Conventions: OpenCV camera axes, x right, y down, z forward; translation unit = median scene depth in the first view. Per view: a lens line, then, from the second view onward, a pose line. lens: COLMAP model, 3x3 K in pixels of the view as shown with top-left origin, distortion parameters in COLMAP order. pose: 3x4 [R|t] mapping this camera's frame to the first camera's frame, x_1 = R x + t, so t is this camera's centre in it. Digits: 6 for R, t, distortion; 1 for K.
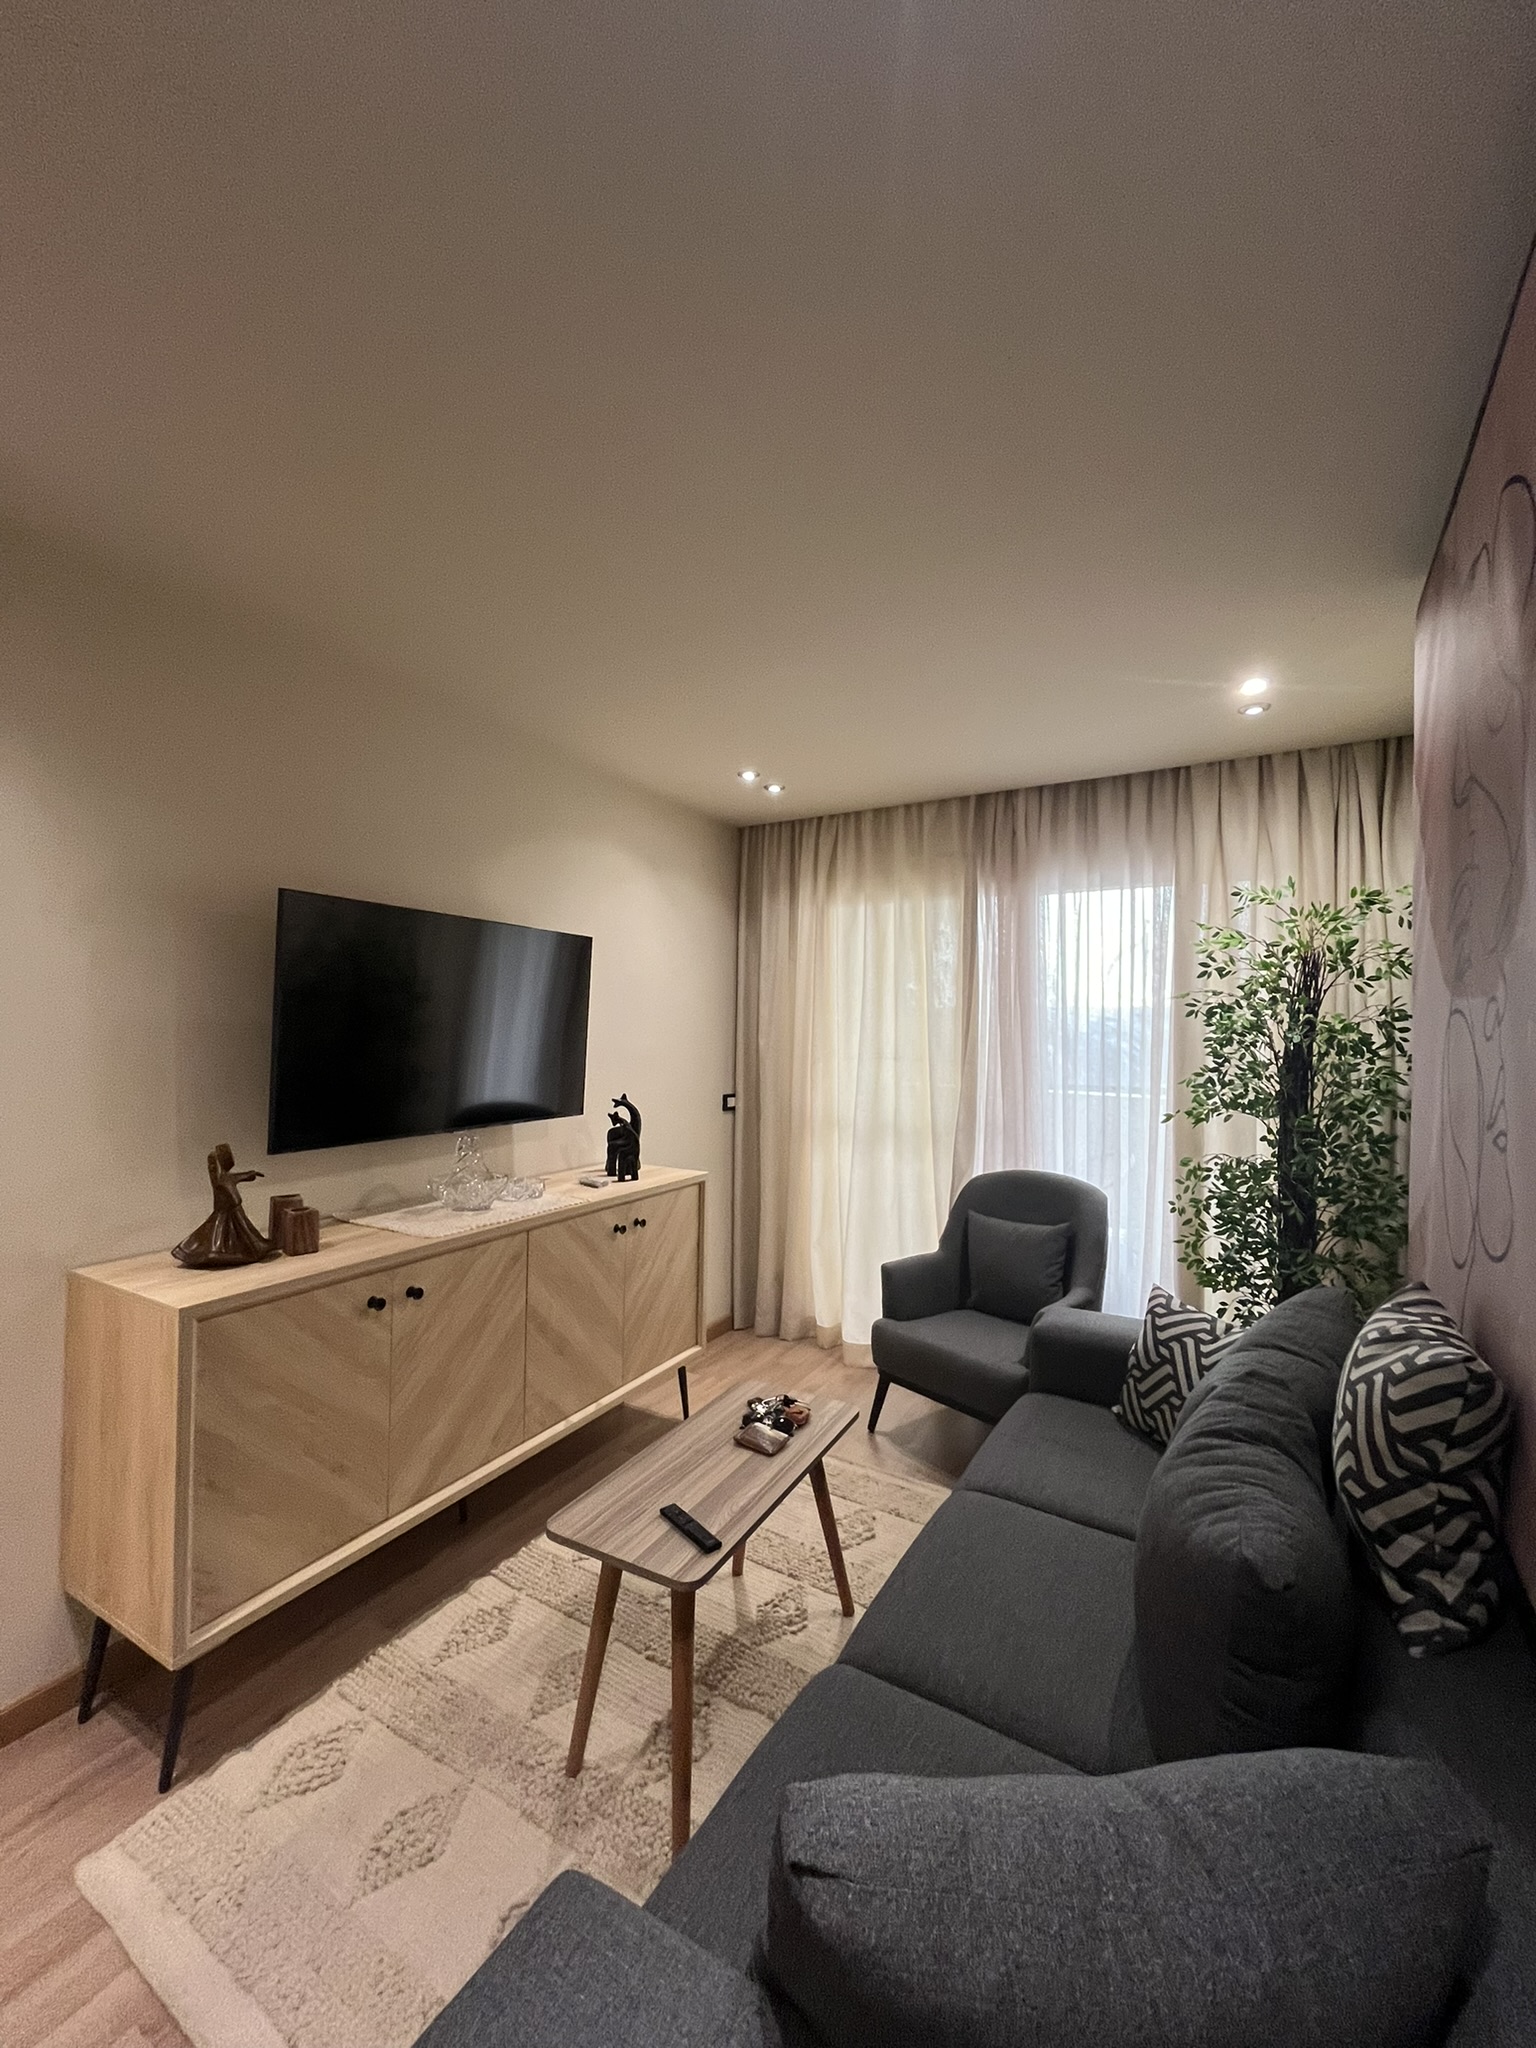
lens RADIAL K [[829.6, 0, 766.7], [0, 829.6, 1020.3], [0, 0, 1]] dist [-0.000149, -0.000085]
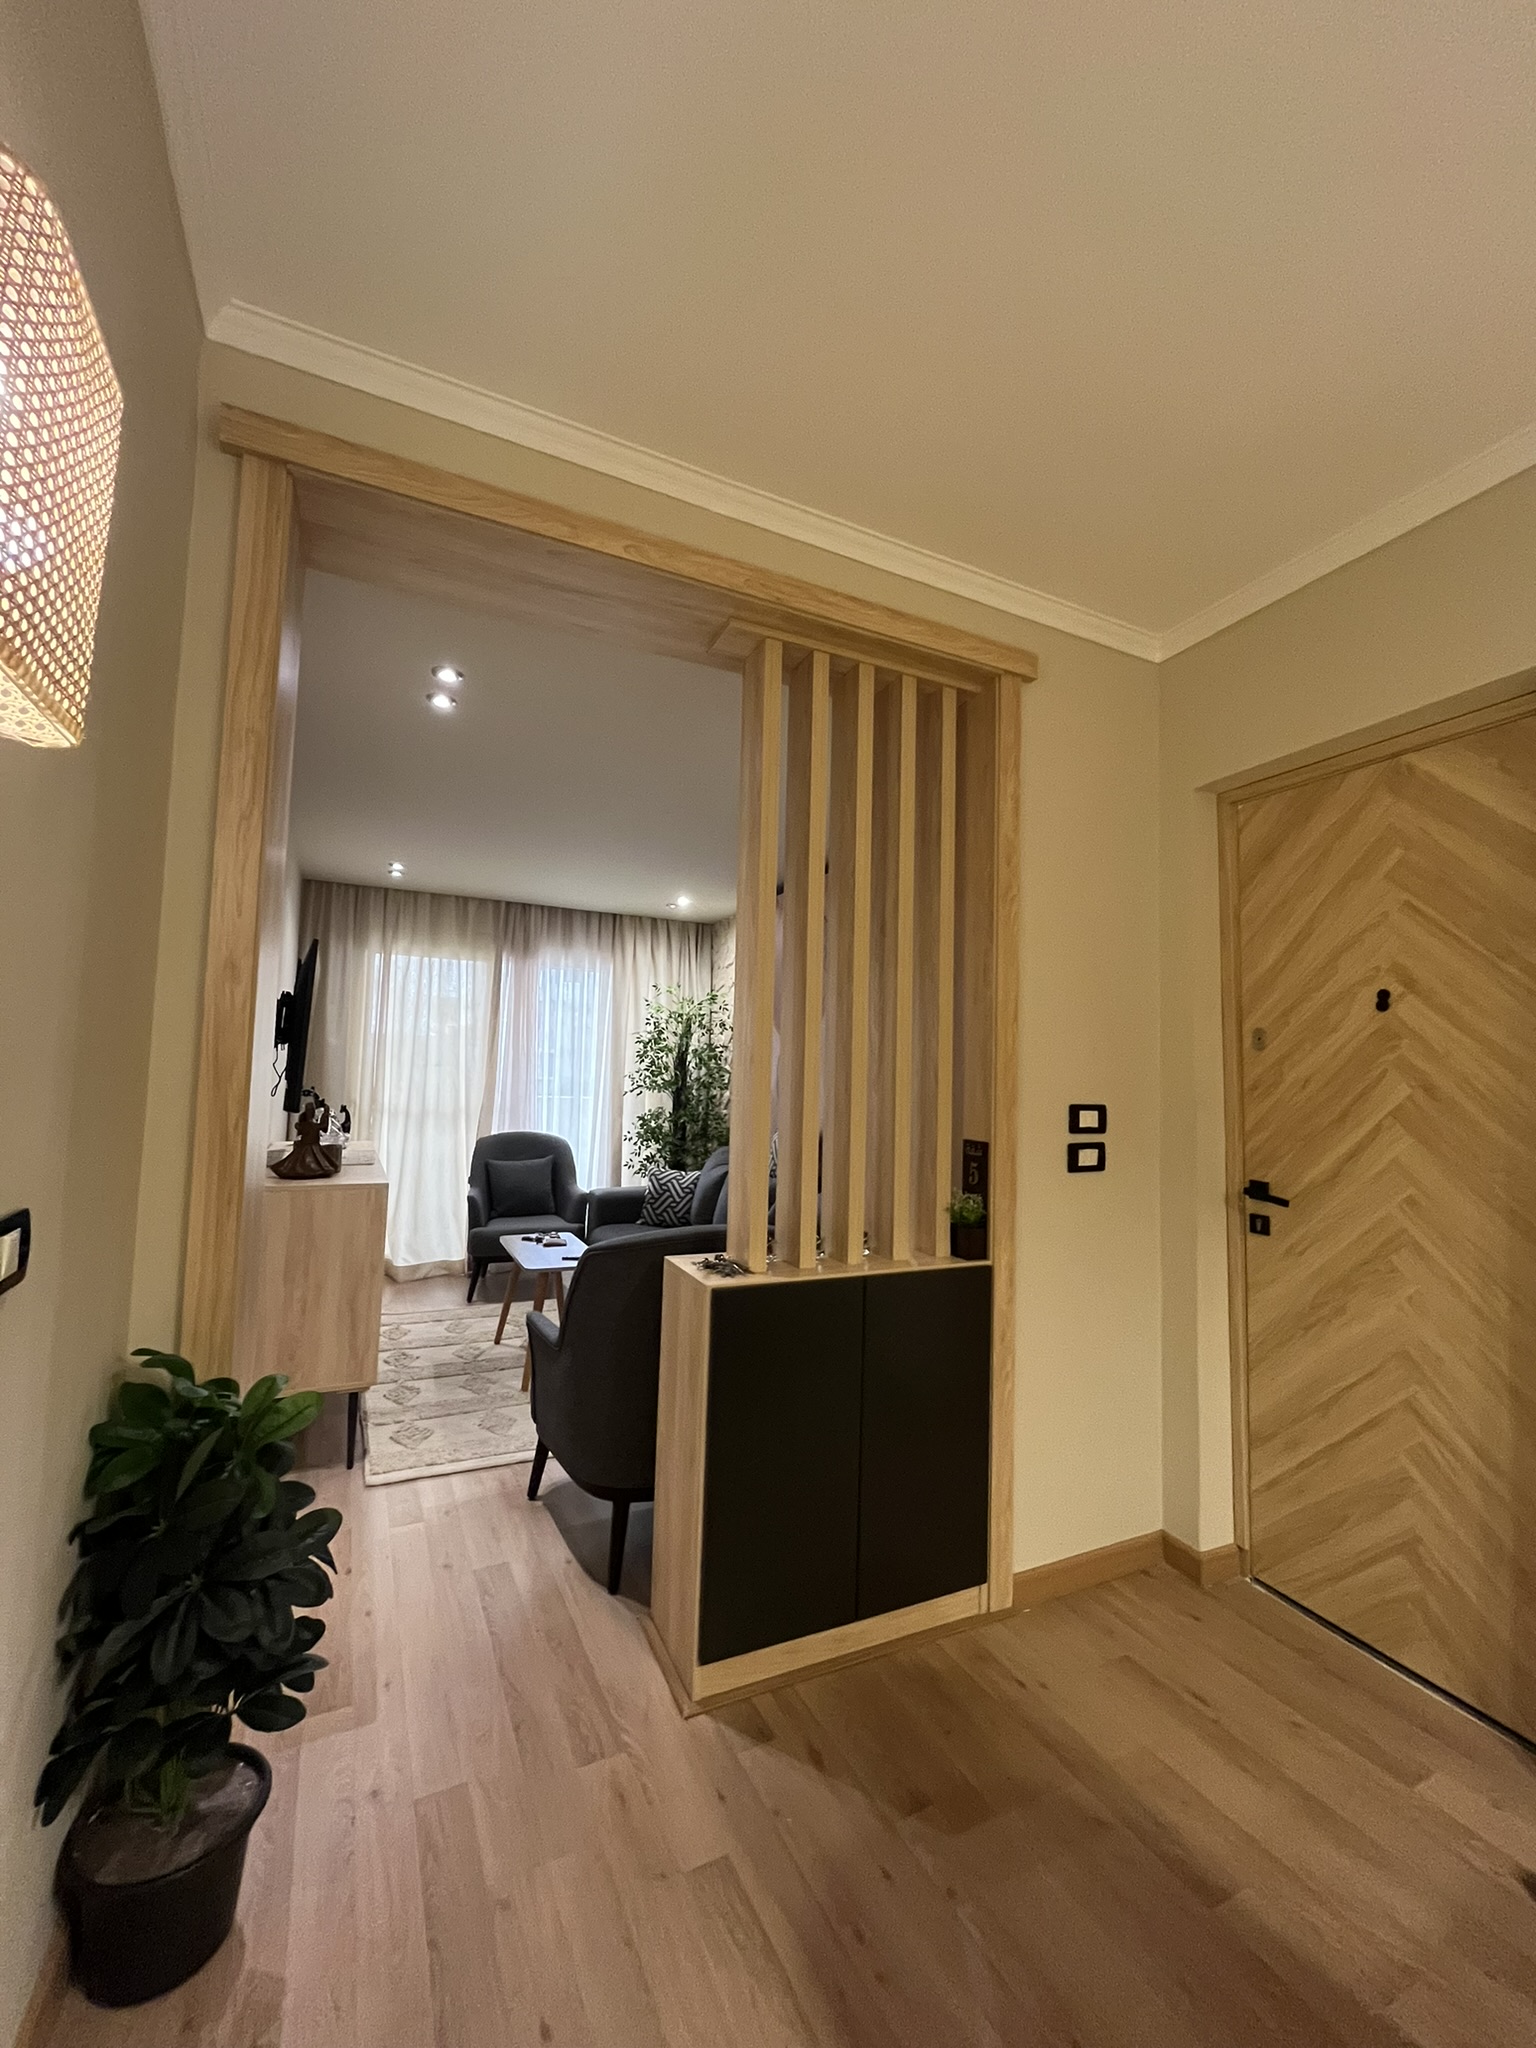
lens RADIAL K [[829.8, 0, 769.5], [0, 829.8, 1021.7], [0, 0, 1]] dist [-0.000807, -0.000099]
pose [[0.548218, 0.059752, 0.834198, -1.101842], [-0.029211, 0.998204, -0.052303, 0.042021], [-0.835825, 0.004306, 0.548979, -0.431637]]
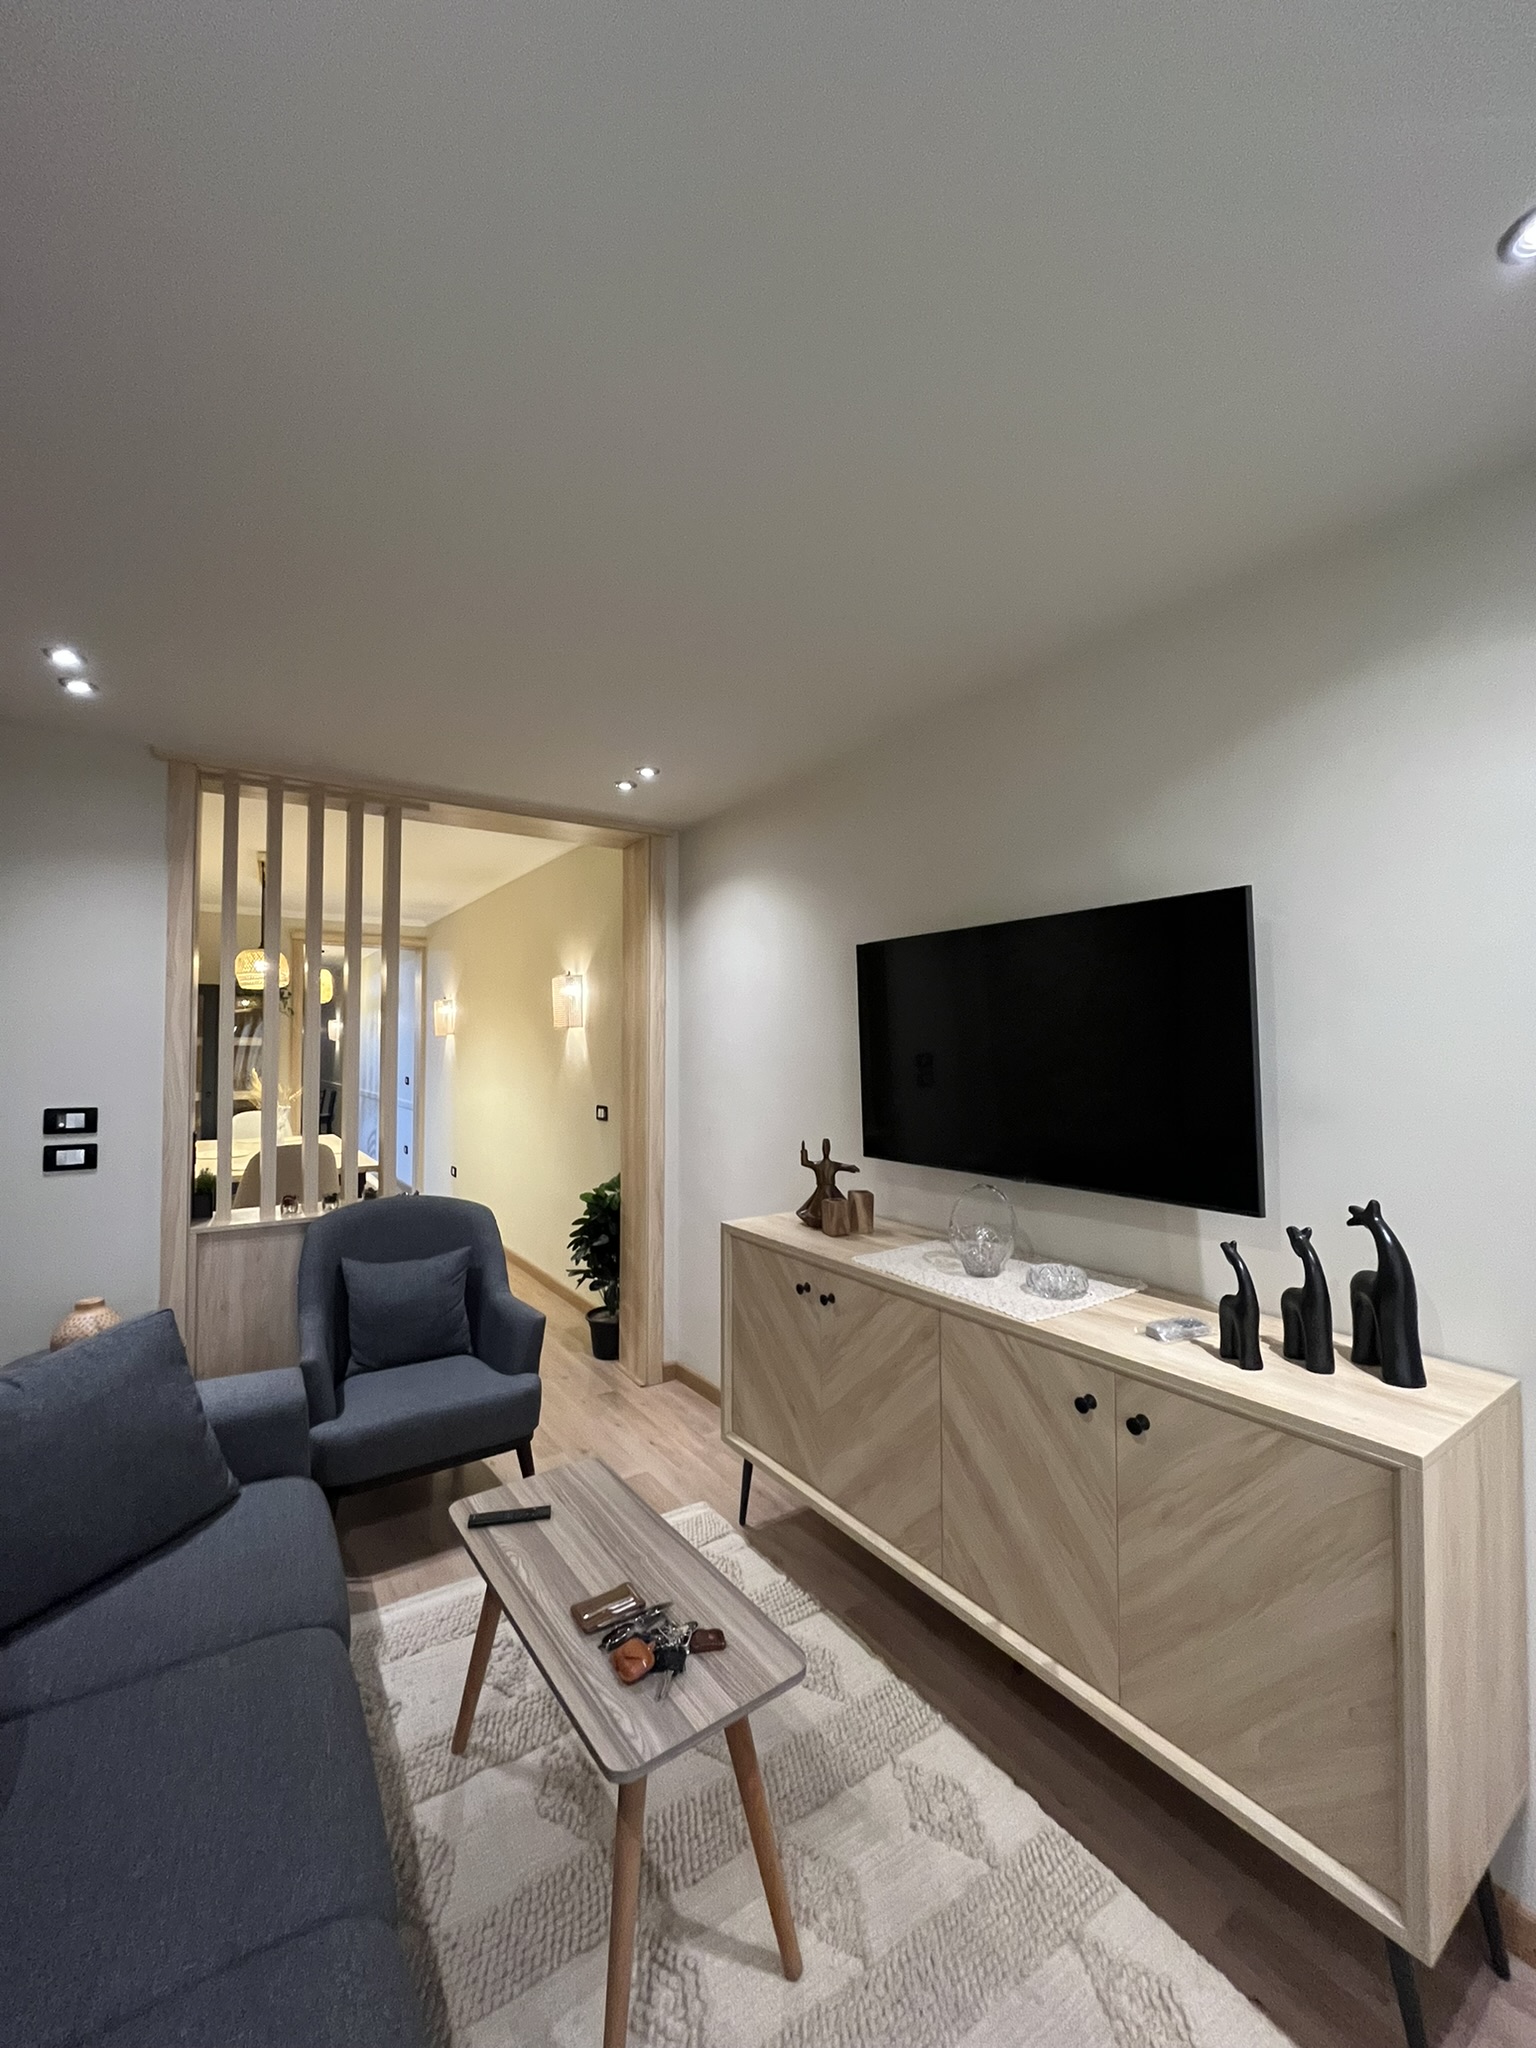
lens RADIAL K [[820.7, 0, 768.0], [0, 820.7, 1024.0], [0, 0, 1]] dist [-0.003205, 0.000032]
pose [[-0.429618, -0.043201, -0.901977, 0.467286], [-0.000162, 0.998859, -0.047764, 0.017141], [0.903011, -0.020374, -0.429135, 1.107976]]
